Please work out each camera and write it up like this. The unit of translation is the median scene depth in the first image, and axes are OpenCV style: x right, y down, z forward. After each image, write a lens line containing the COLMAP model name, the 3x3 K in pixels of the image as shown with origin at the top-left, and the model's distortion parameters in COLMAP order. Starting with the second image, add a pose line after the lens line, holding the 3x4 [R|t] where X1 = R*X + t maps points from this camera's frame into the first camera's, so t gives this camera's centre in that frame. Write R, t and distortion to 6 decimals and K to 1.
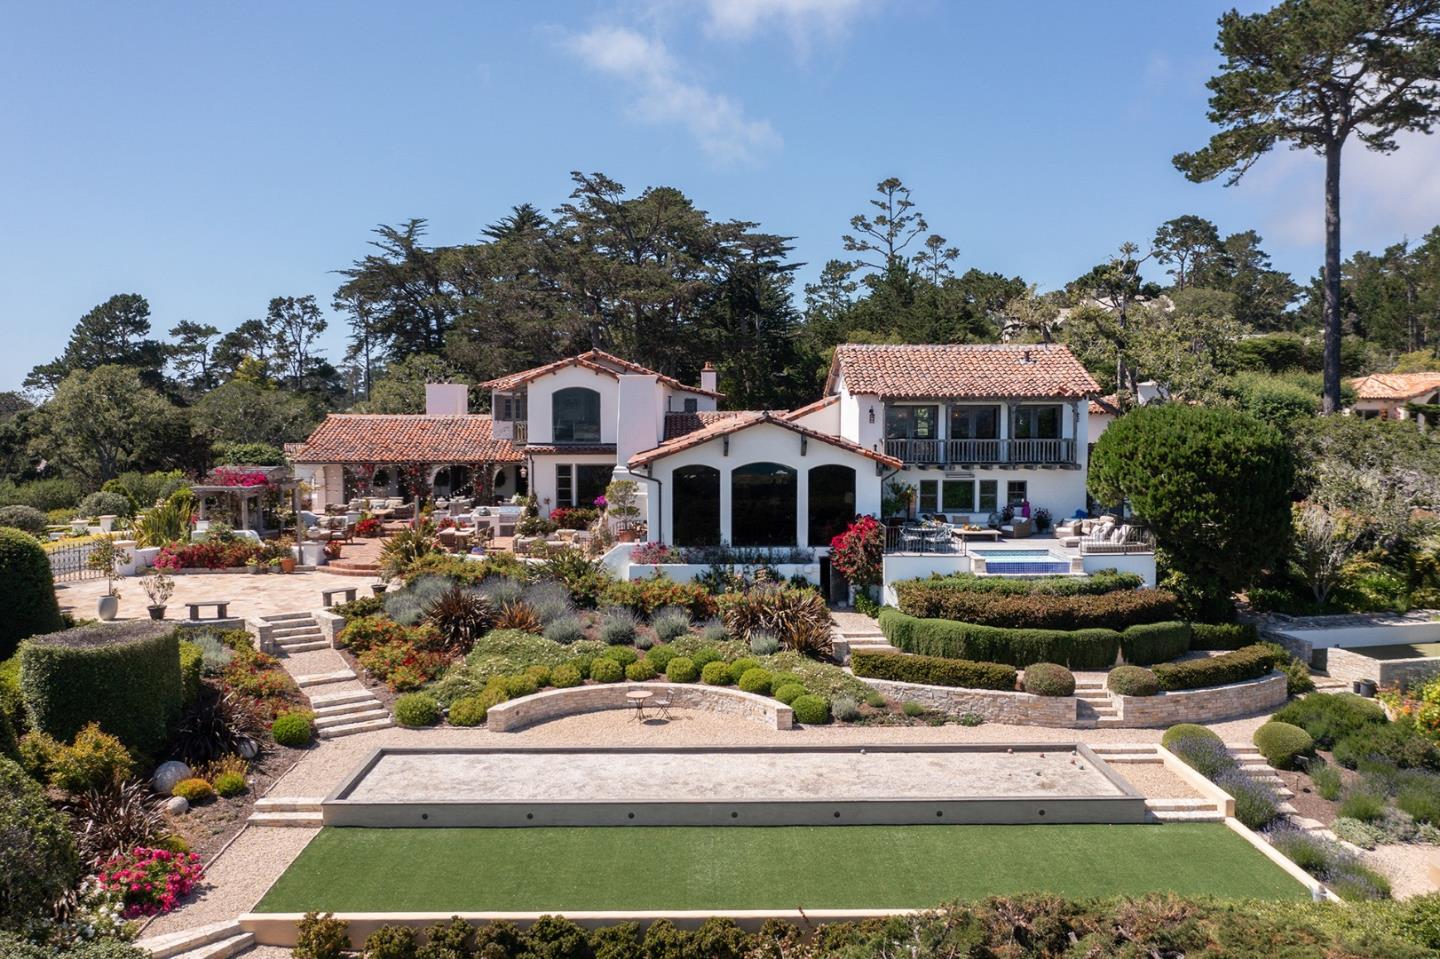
lens RADIAL K [[1028.2, 0, 762.2], [0, 1028.2, 478.6], [0, 0, 1]] dist [-0.002044, -0.004117]
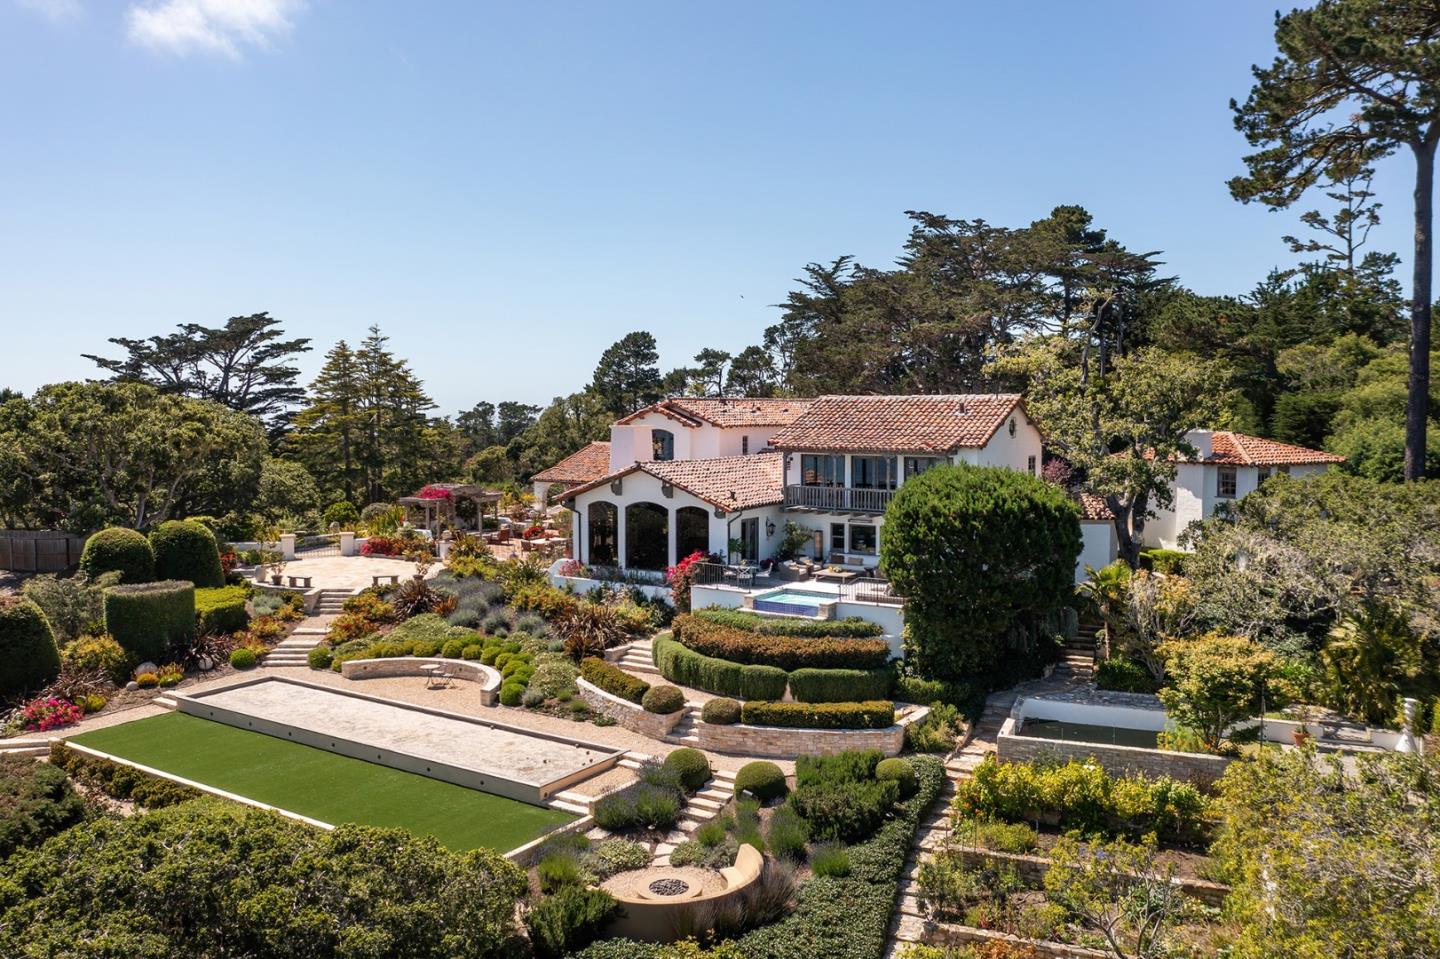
lens RADIAL K [[1028.2, 0, 762.2], [0, 1028.2, 478.6], [0, 0, 1]] dist [-0.002044, -0.004117]
pose [[0.856143, 0.036523, -0.515446, 0.746408], [-0.040319, 0.999180, 0.003830, -0.053216], [0.515163, 0.017503, 0.856913, 0.021052]]
